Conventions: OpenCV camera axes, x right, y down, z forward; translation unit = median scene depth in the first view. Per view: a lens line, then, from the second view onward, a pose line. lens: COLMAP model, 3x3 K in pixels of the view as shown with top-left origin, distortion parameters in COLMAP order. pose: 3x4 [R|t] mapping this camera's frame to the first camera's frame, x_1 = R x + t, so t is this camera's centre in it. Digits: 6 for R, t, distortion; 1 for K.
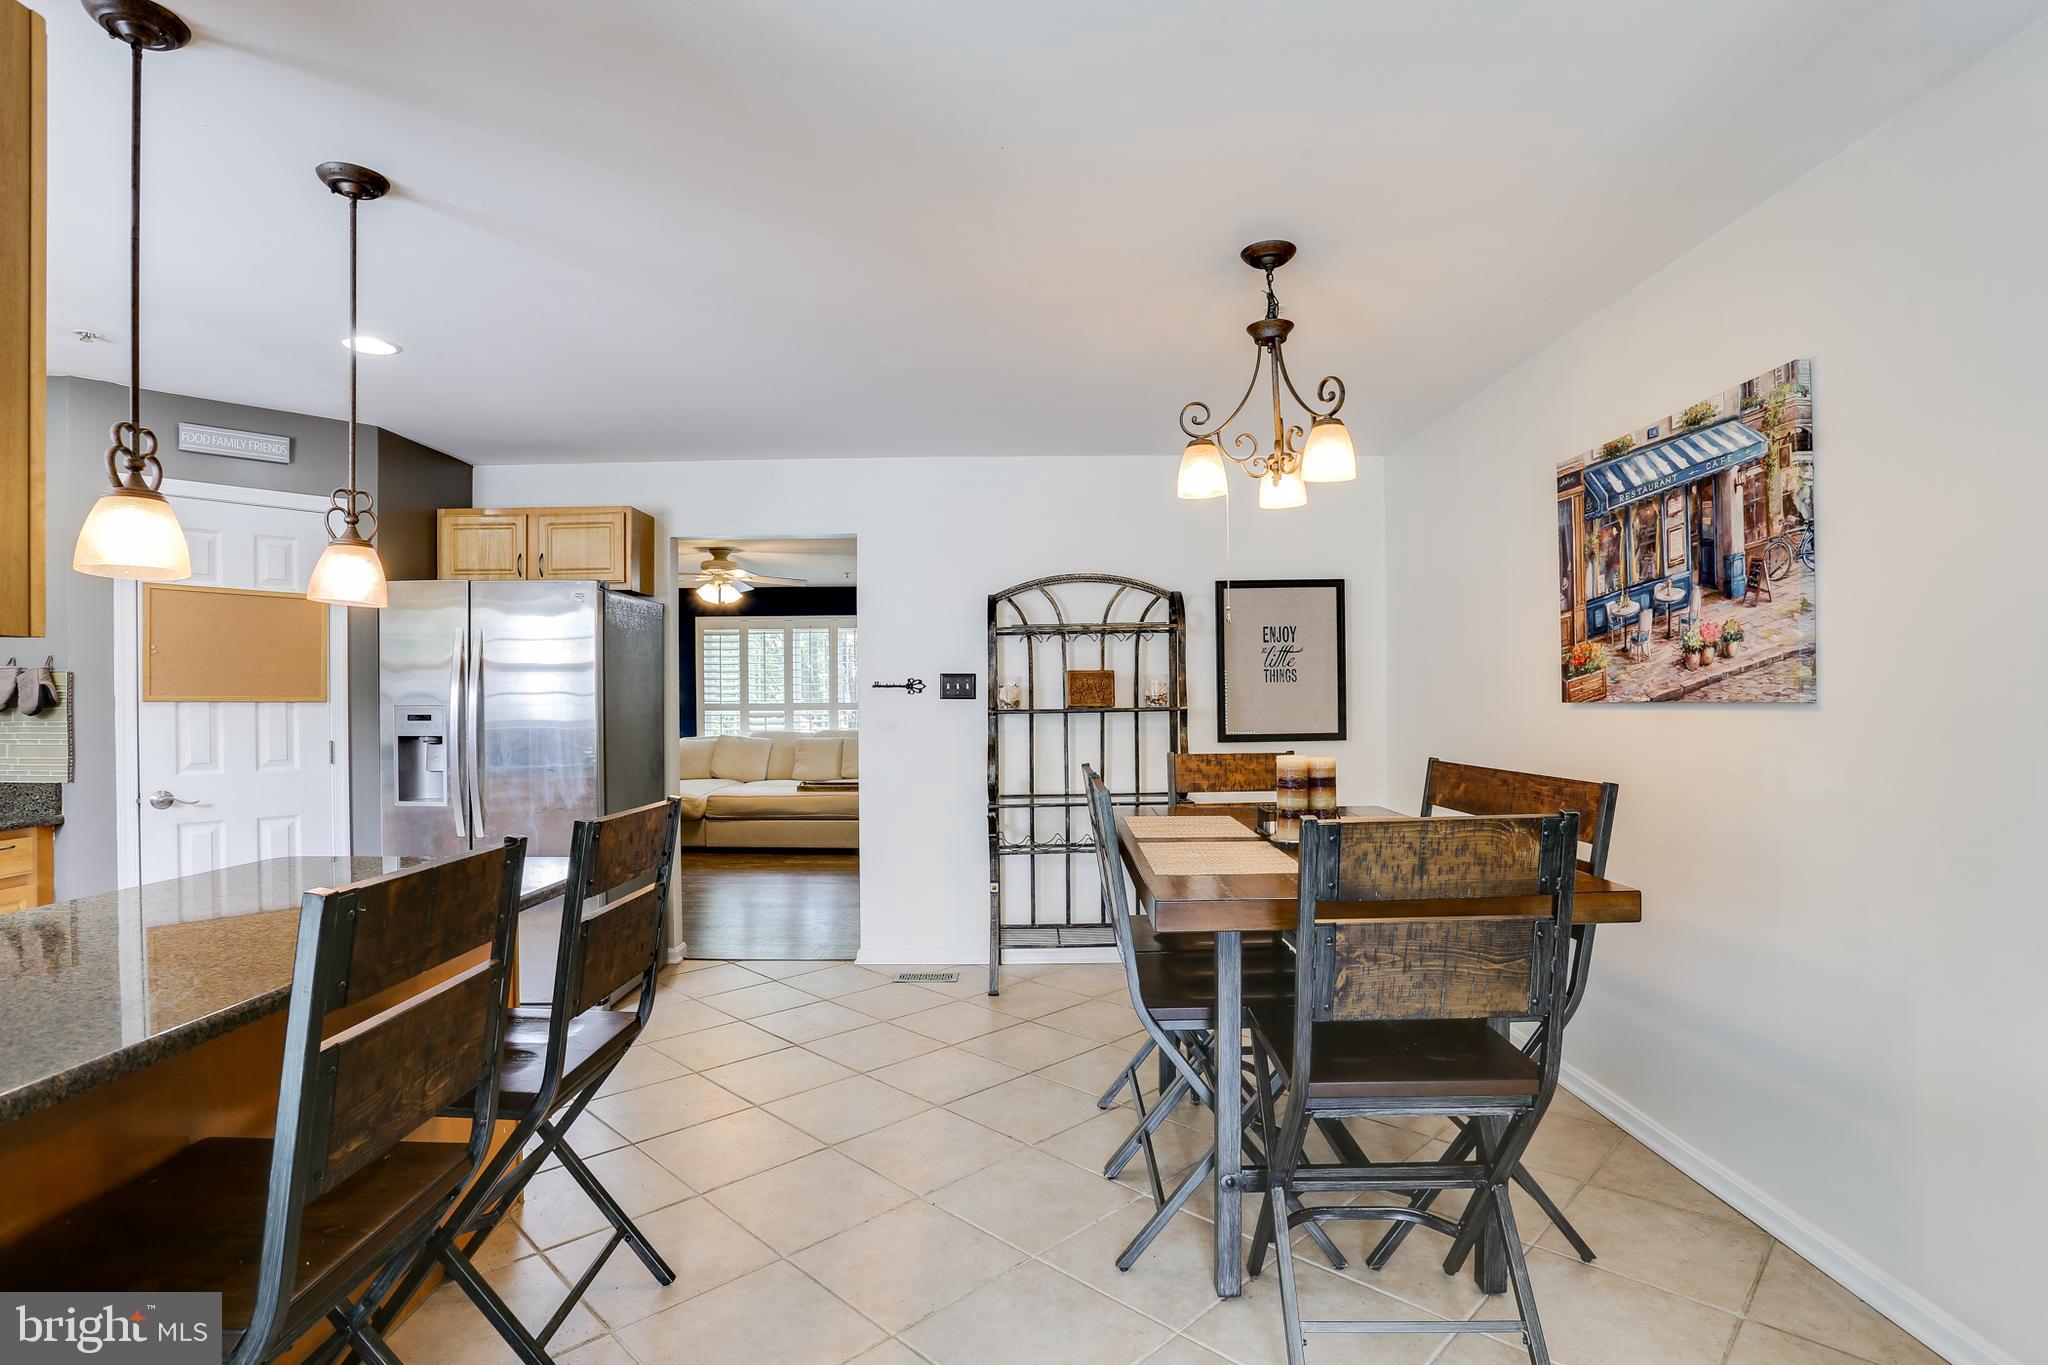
lens RADIAL K [[1029.4, 0, 1012.8], [0, 1029.4, 706.8], [0, 0, 1]] dist [-0.090233, 0.055034]
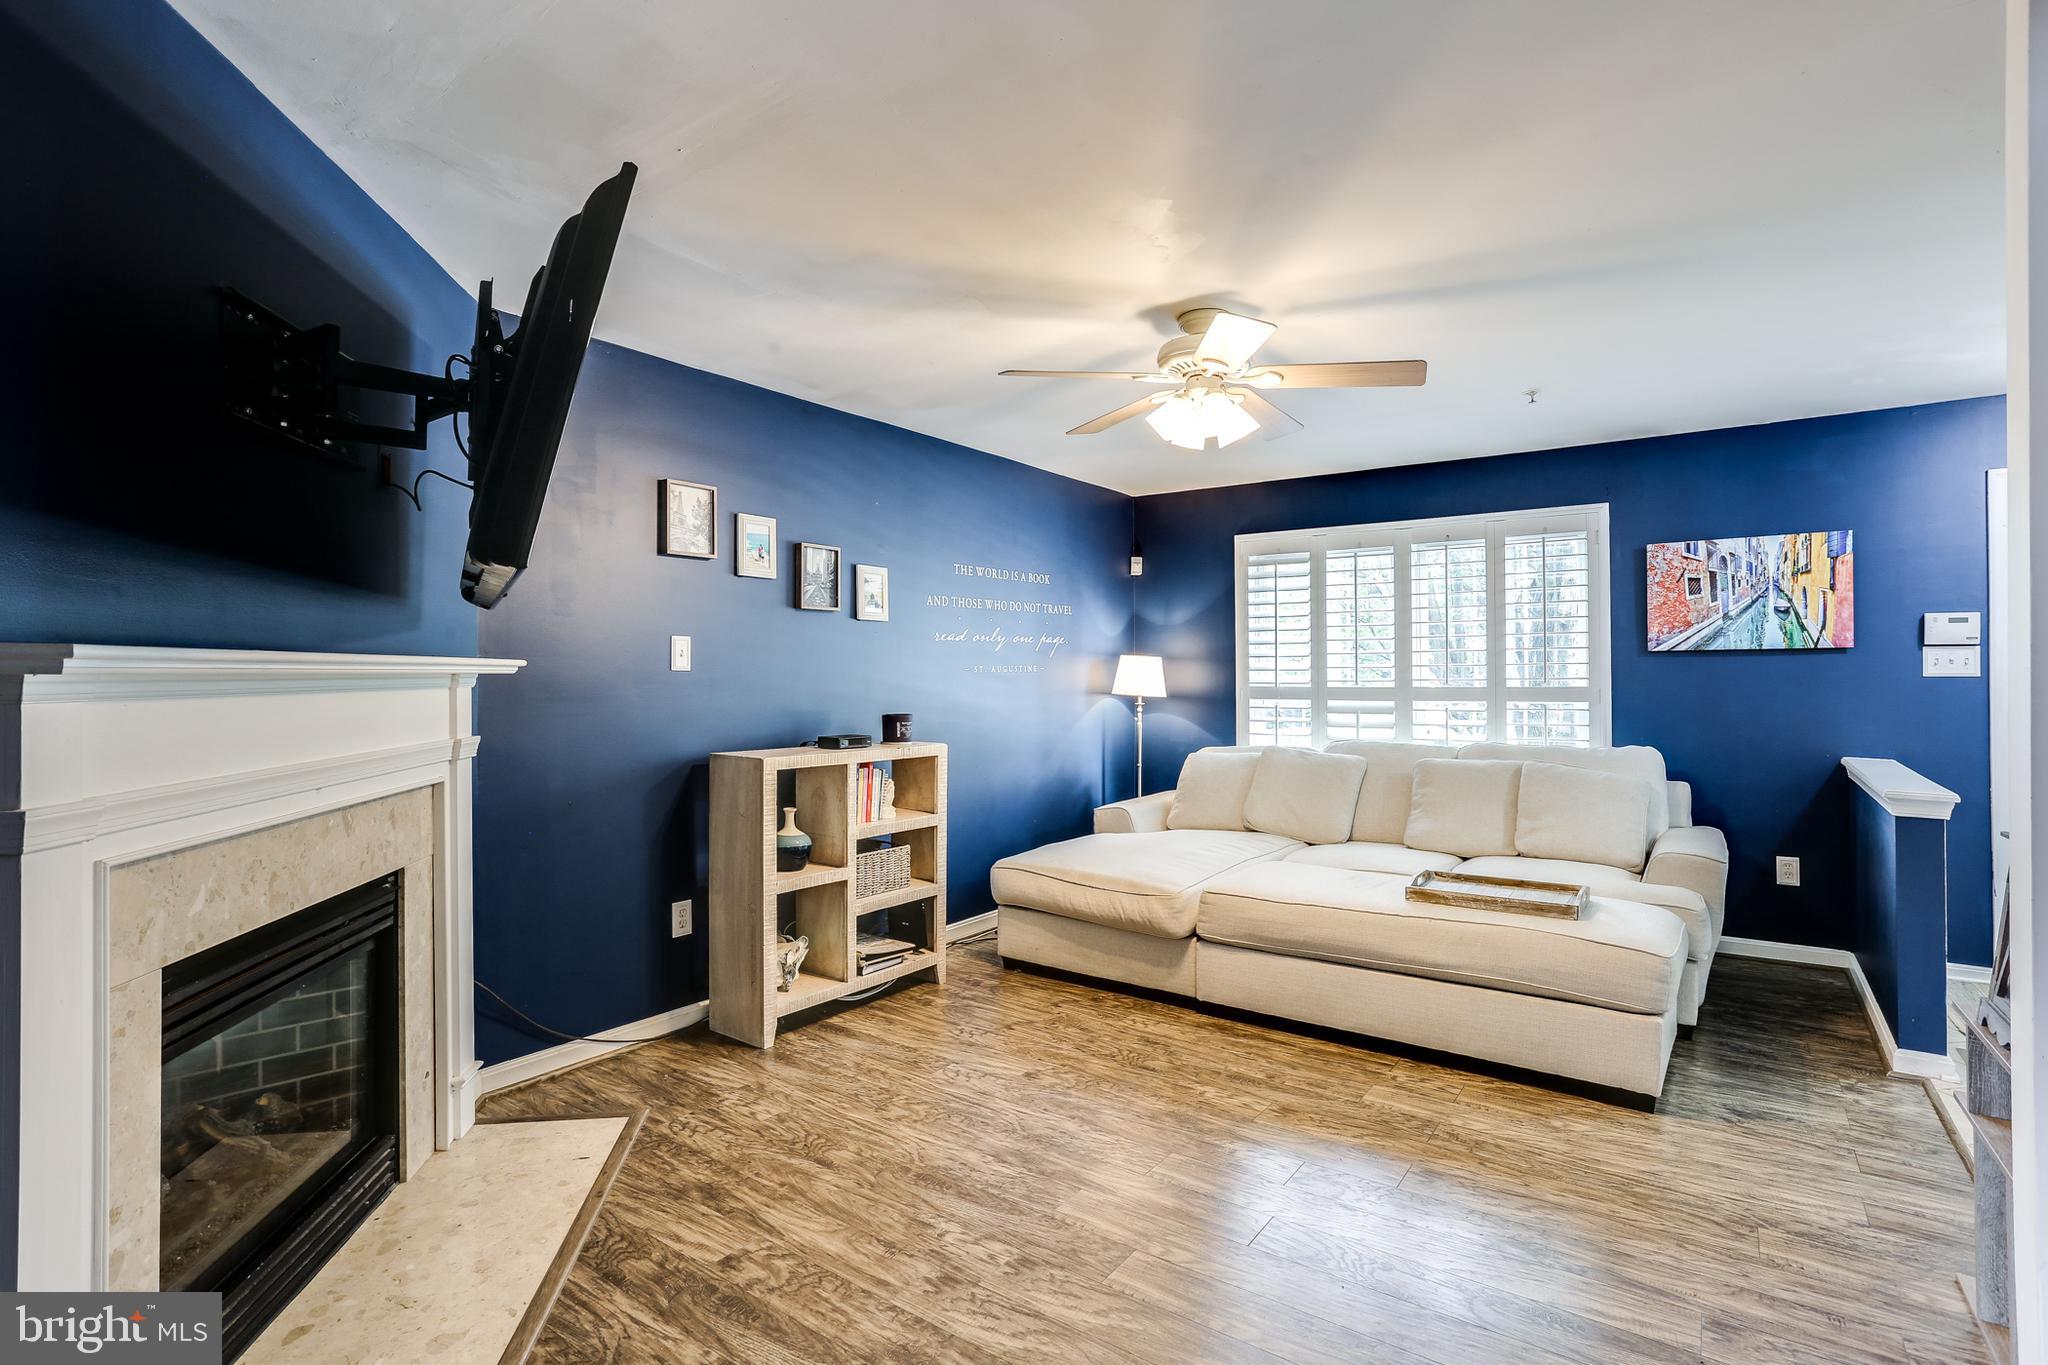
lens RADIAL K [[999.2, 0, 1026.2], [0, 999.2, 679.4], [0, 0, 1]] dist [-0.060955, 0.035031]
pose [[0.820248, 0.003135, -0.572000, -0.193264], [-0.007158, 0.999963, -0.004784, -0.008196], [0.571964, 0.008019, 0.820240, 1.046512]]
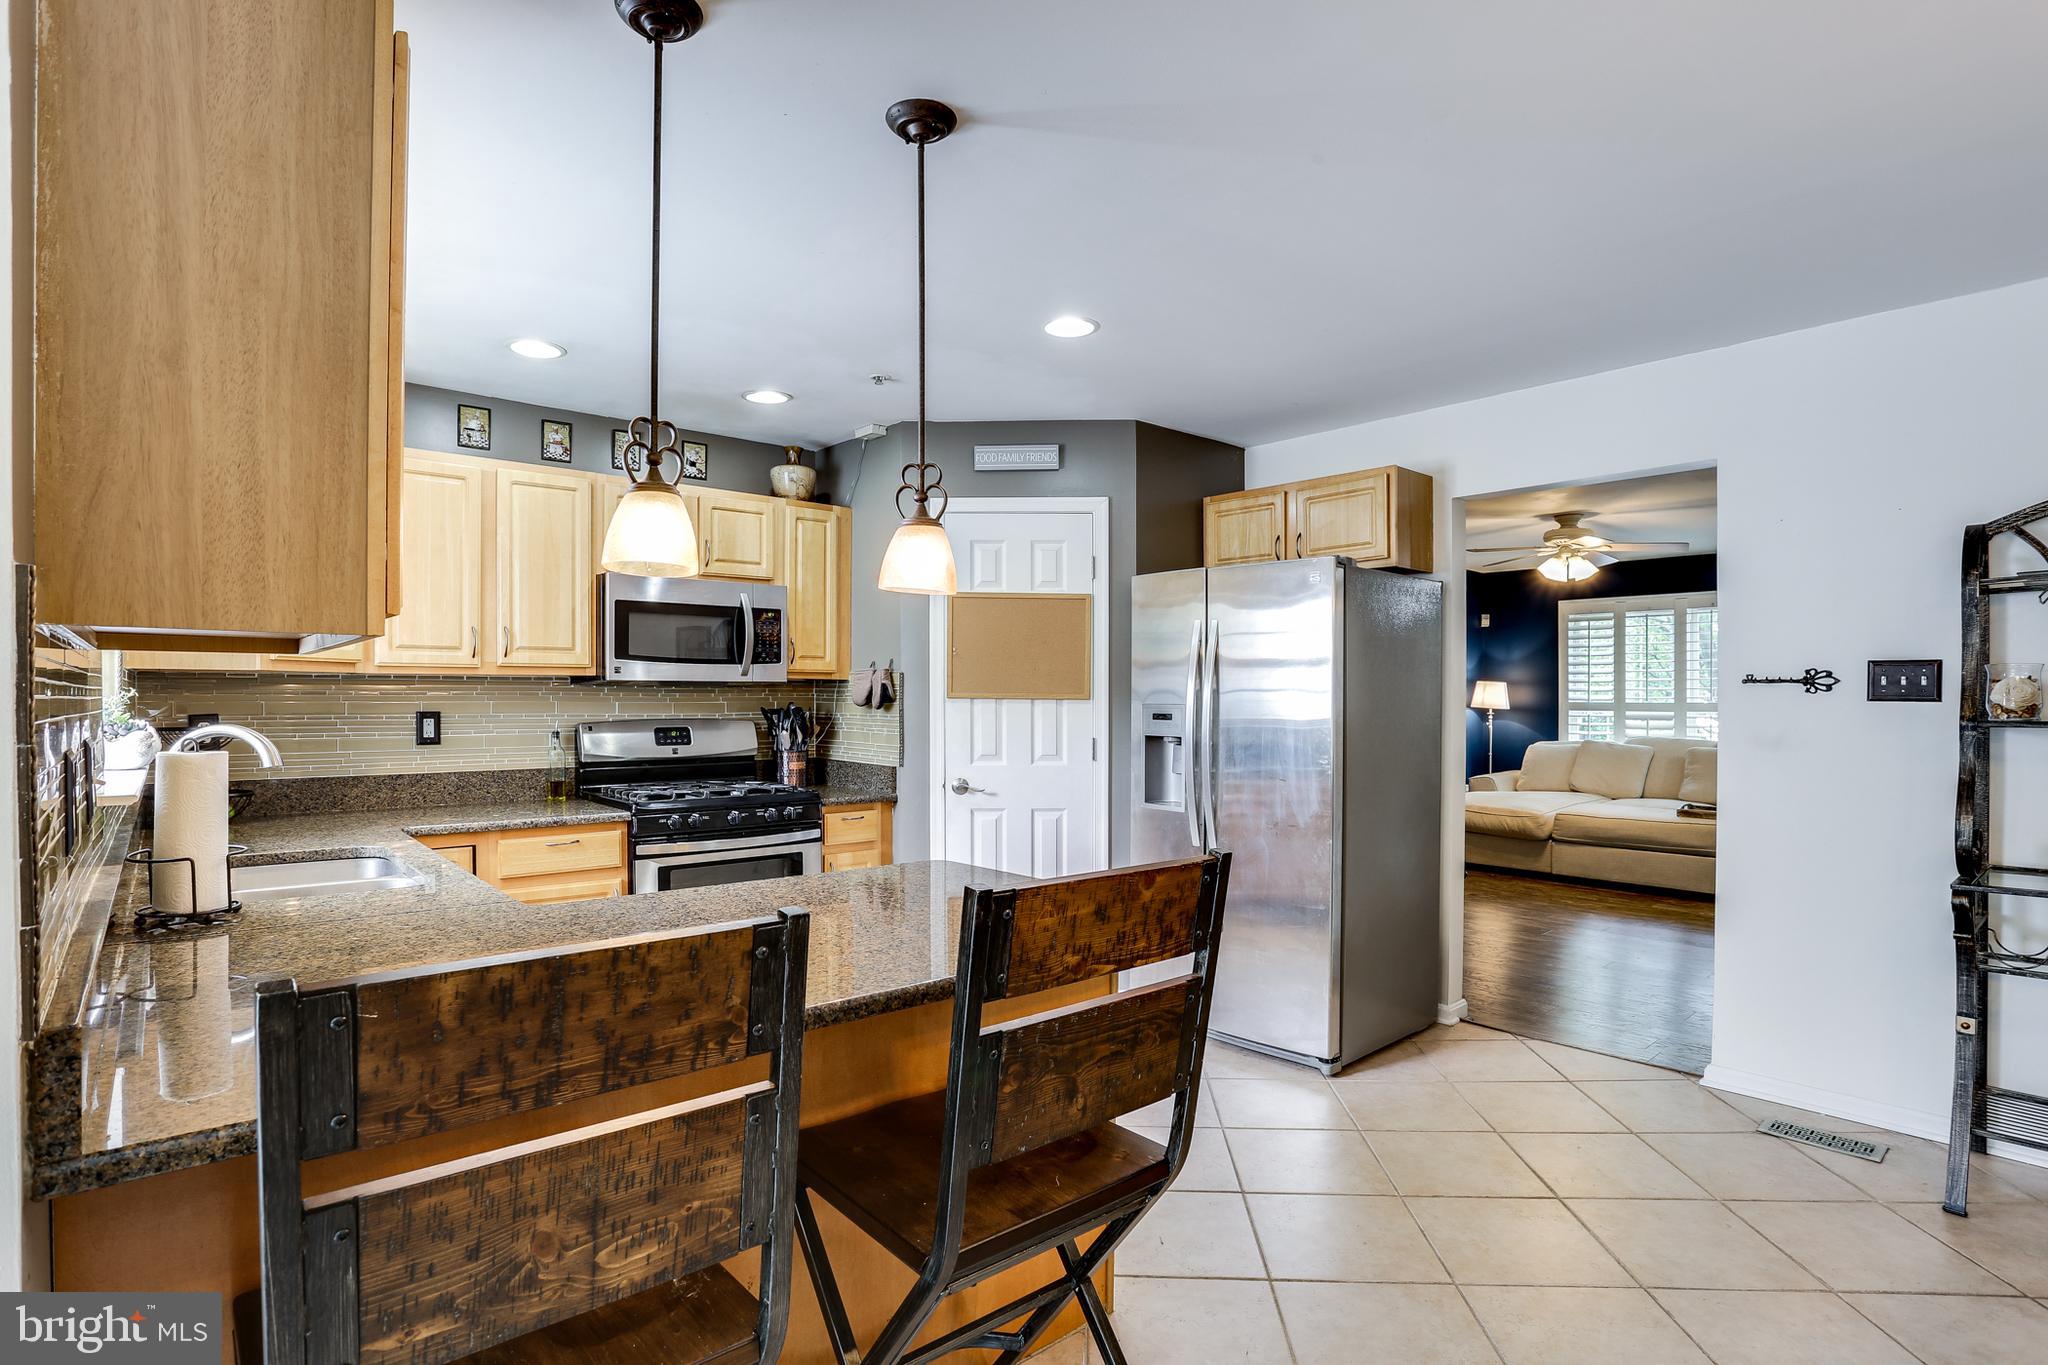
lens RADIAL K [[1023.9, 0, 1012.7], [0, 1023.9, 705.1], [0, 0, 1]] dist [-0.080904, 0.033699]
pose [[0.661675, 0.011276, -0.749706, 0.035841], [-0.009536, 0.999933, 0.006623, -0.004396], [0.749730, 0.002767, 0.661738, 0.222304]]
